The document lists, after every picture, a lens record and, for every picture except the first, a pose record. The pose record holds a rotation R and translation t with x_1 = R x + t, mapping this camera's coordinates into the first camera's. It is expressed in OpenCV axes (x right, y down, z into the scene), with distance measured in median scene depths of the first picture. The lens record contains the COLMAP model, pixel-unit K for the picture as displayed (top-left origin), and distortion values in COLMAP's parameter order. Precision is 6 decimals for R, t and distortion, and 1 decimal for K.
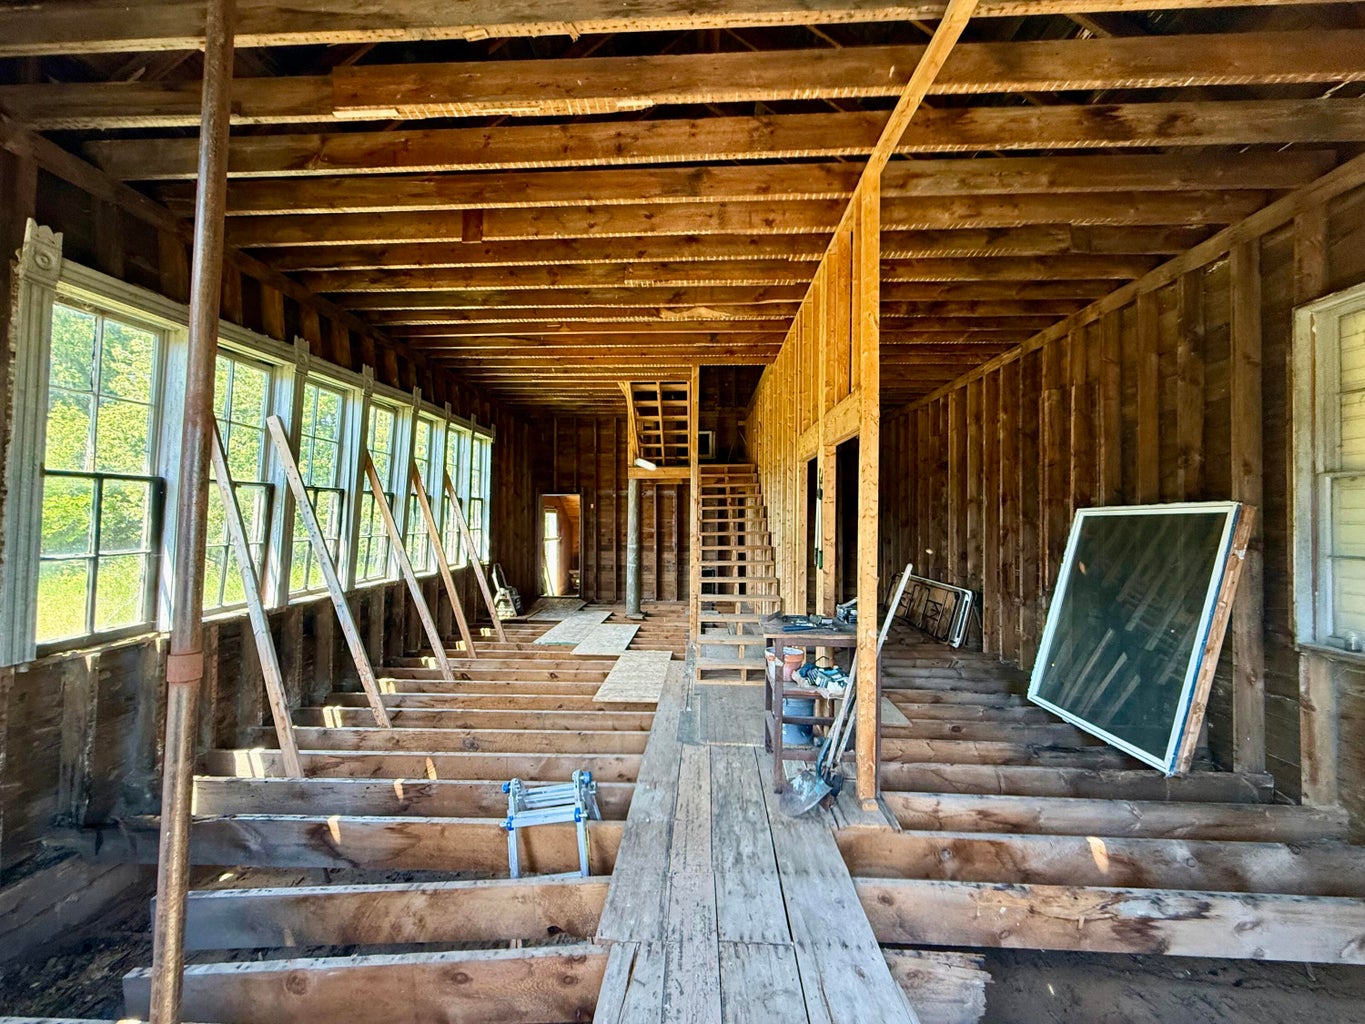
lens RADIAL K [[536.0, 0, 680.4], [0, 536.0, 507.2], [0, 0, 1]] dist [0.002095, -0.000402]
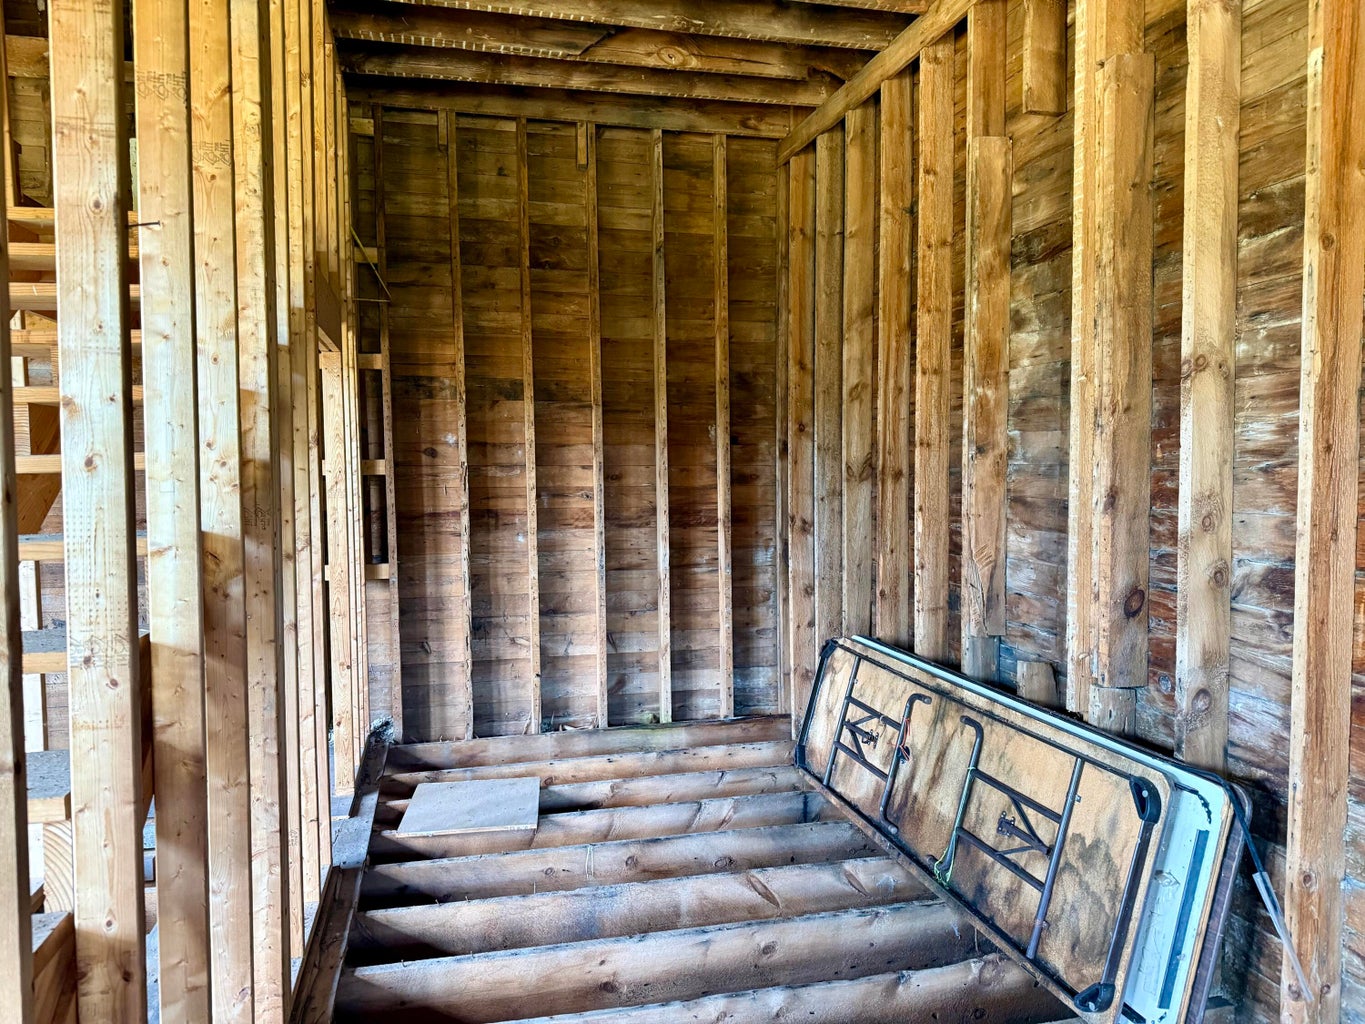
lens RADIAL K [[954.4, 0, 682.5], [0, 954.4, 512.0], [0, 0, 1]] dist [0.000040, -0.000019]
pose [[0.962282, -0.022314, 0.271138, 0.213267], [0.004264, 0.997745, 0.066981, 0.020461], [-0.272021, -0.063298, 0.960207, 0.625915]]
